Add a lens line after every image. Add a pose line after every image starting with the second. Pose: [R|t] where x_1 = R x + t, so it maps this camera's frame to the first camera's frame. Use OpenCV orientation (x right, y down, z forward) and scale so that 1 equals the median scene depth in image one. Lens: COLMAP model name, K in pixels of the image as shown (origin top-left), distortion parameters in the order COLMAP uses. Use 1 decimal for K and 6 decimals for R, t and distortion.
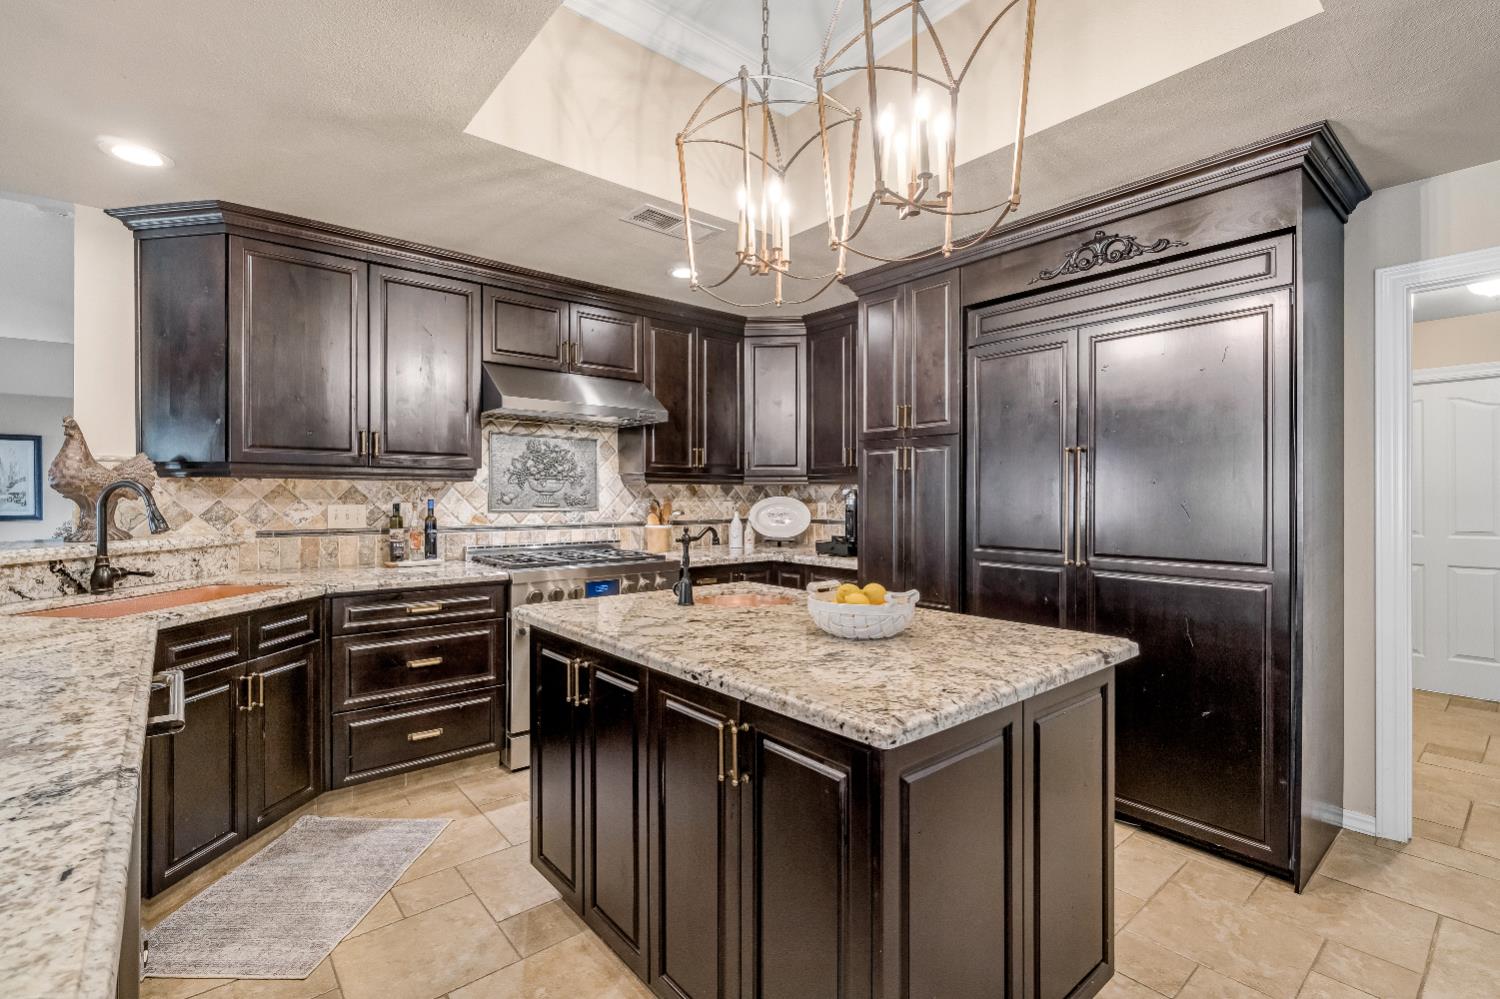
lens RADIAL K [[650.3, 0, 753.5], [0, 650.3, 500.2], [0, 0, 1]] dist [-0.001183, 0.000067]
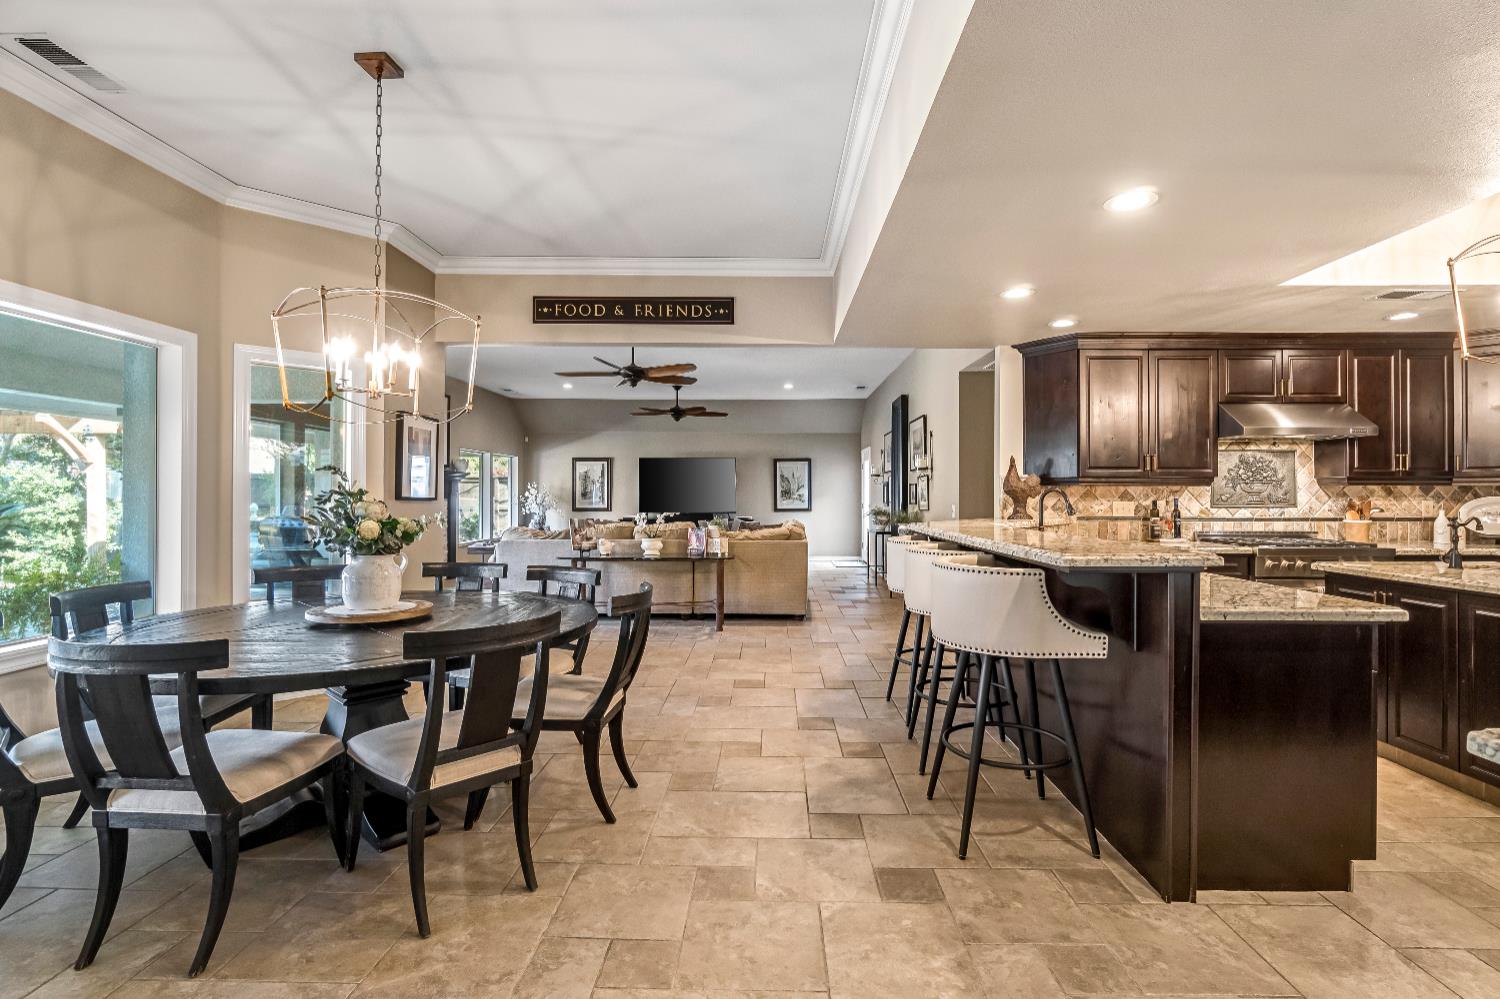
lens RADIAL K [[703.1, 0, 760.1], [0, 703.1, 496.1], [0, 0, 1]] dist [-0.000593, 0.000007]
pose [[0.768379, -0.000788, -0.639994, -0.169669], [-0.003209, 0.999982, -0.005084, 0.004105], [0.639987, 0.005960, 0.768363, -0.720714]]
